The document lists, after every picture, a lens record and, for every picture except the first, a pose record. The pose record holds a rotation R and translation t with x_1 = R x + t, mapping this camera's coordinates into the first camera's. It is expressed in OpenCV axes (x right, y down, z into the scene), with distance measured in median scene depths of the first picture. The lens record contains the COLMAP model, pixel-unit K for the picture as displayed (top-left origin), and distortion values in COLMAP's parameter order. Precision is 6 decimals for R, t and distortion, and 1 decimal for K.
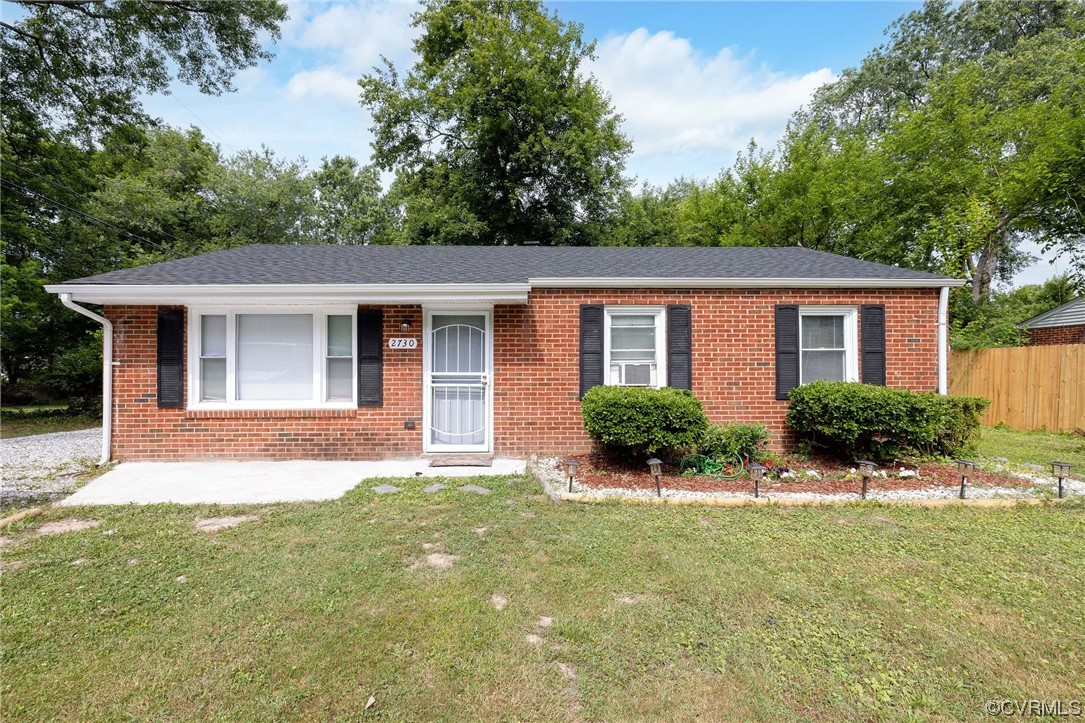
lens RADIAL K [[453.6, 0, 536.0], [0, 453.6, 364.5], [0, 0, 1]] dist [-0.001689, 0.000364]
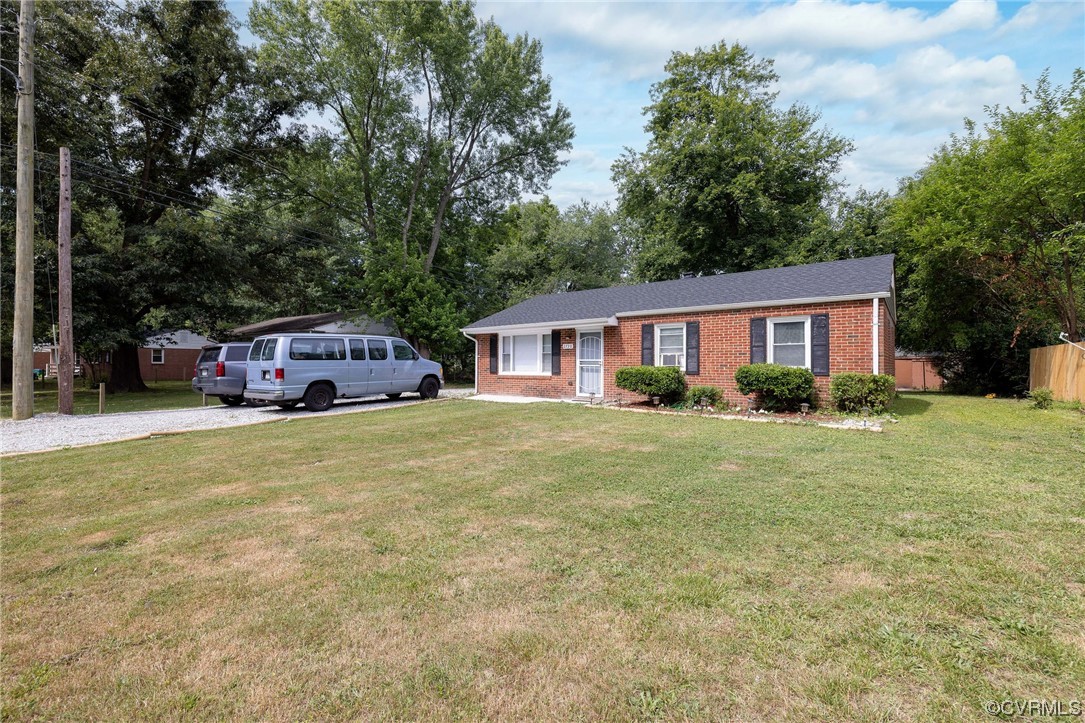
lens RADIAL K [[453.6, 0, 545.5], [0, 453.6, 359.7], [0, 0, 1]] dist [-0.001689, 0.000364]
pose [[0.772417, -0.003488, -0.635107, 1.005167], [0.005859, 0.999981, 0.001634, 0.013565], [0.635089, -0.004983, 0.772423, -0.758219]]
